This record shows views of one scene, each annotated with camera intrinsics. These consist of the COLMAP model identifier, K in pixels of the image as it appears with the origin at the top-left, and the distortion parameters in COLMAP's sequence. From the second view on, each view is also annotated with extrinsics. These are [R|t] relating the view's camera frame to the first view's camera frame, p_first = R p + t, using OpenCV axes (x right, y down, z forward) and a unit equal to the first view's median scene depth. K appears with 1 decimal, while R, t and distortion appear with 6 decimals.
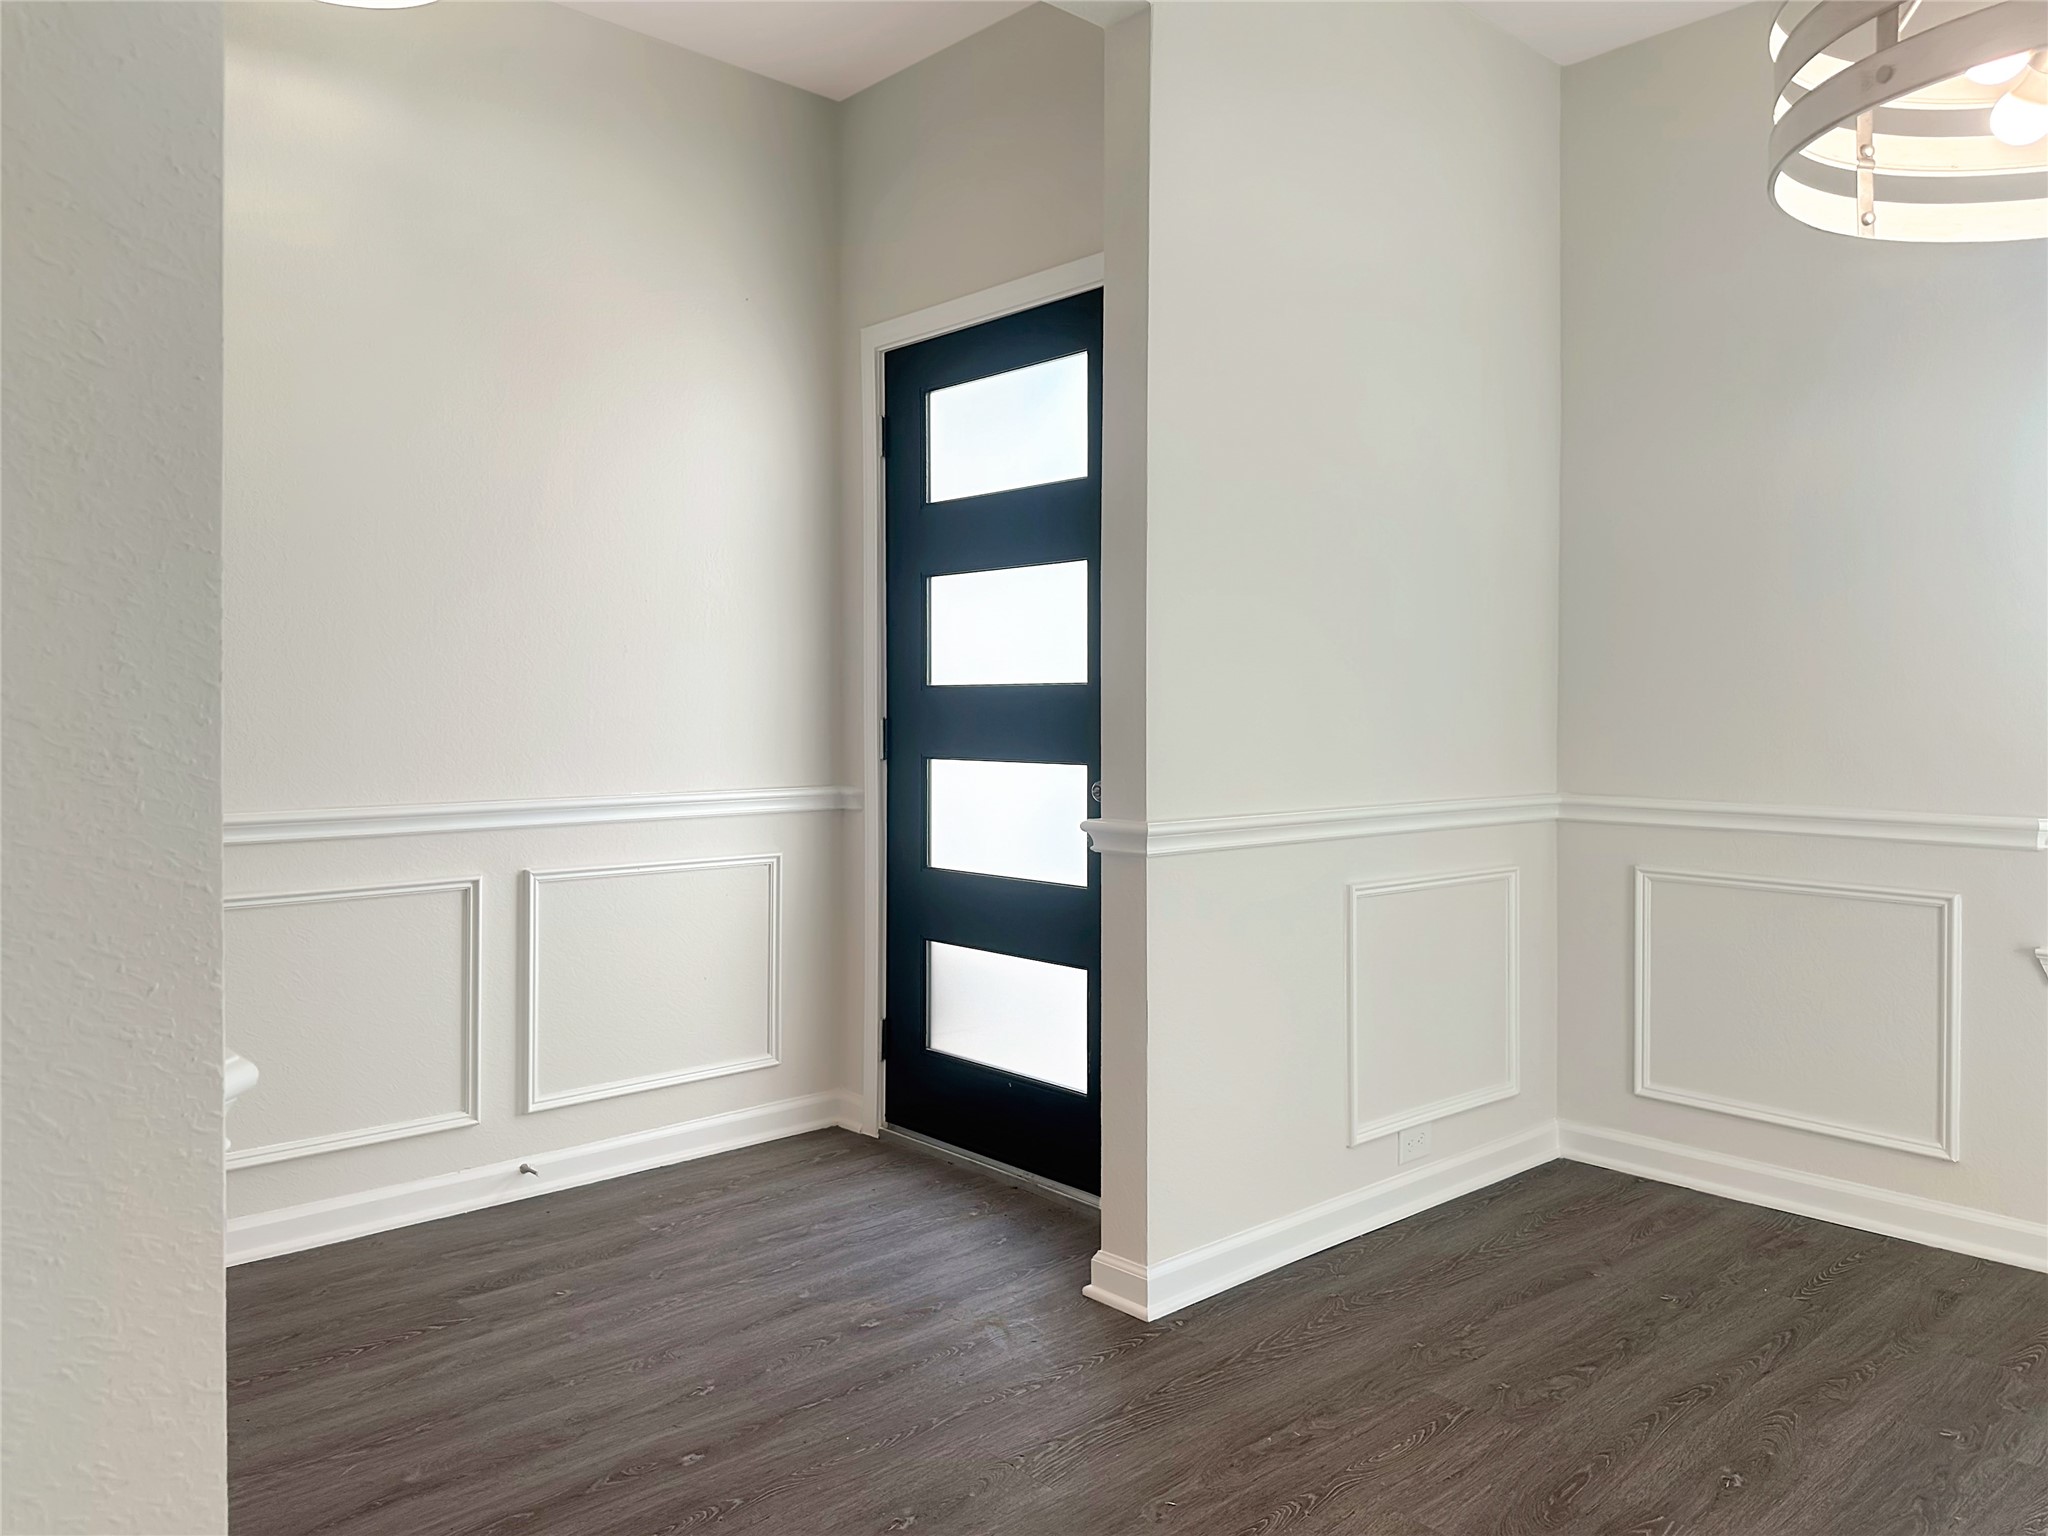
lens RADIAL K [[1508.2, 0, 964.2], [0, 1508.2, 742.0], [0, 0, 1]] dist [0.049832, -0.029584]
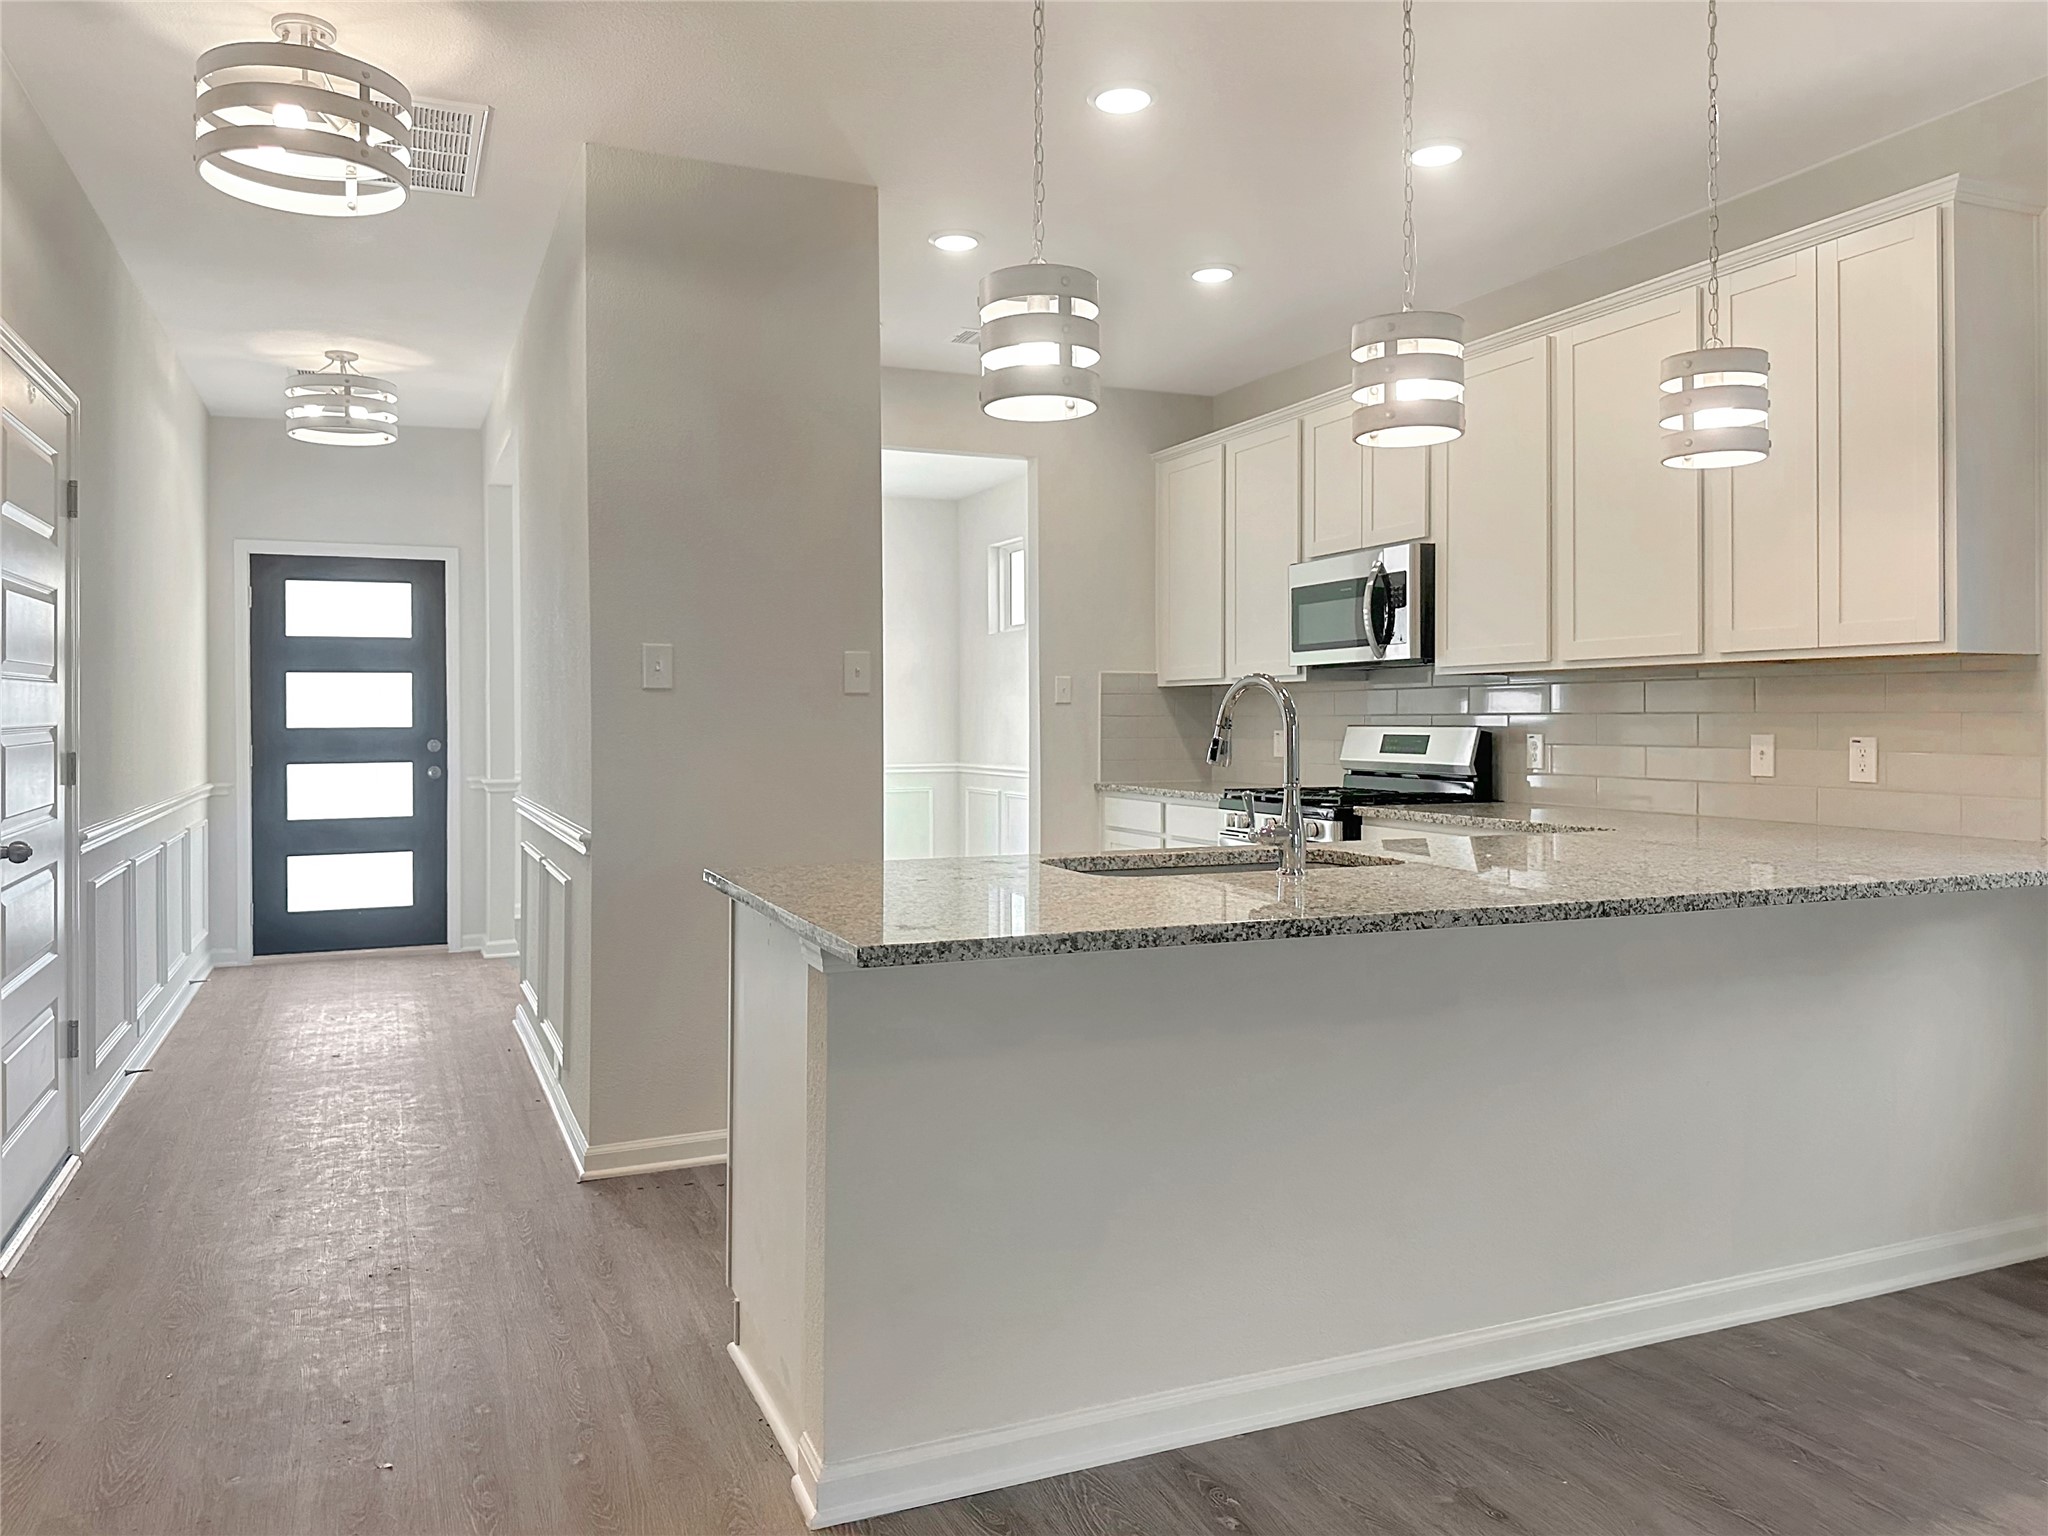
lens RADIAL K [[1508.2, 0, 980.4], [0, 1508.2, 729.7], [0, 0, 1]] dist [0.049832, -0.029584]
pose [[0.342388, -0.007193, 0.939531, -2.146727], [0.032648, 0.999458, -0.004246, 0.004613], [-0.938991, 0.032127, 0.342437, -0.744932]]
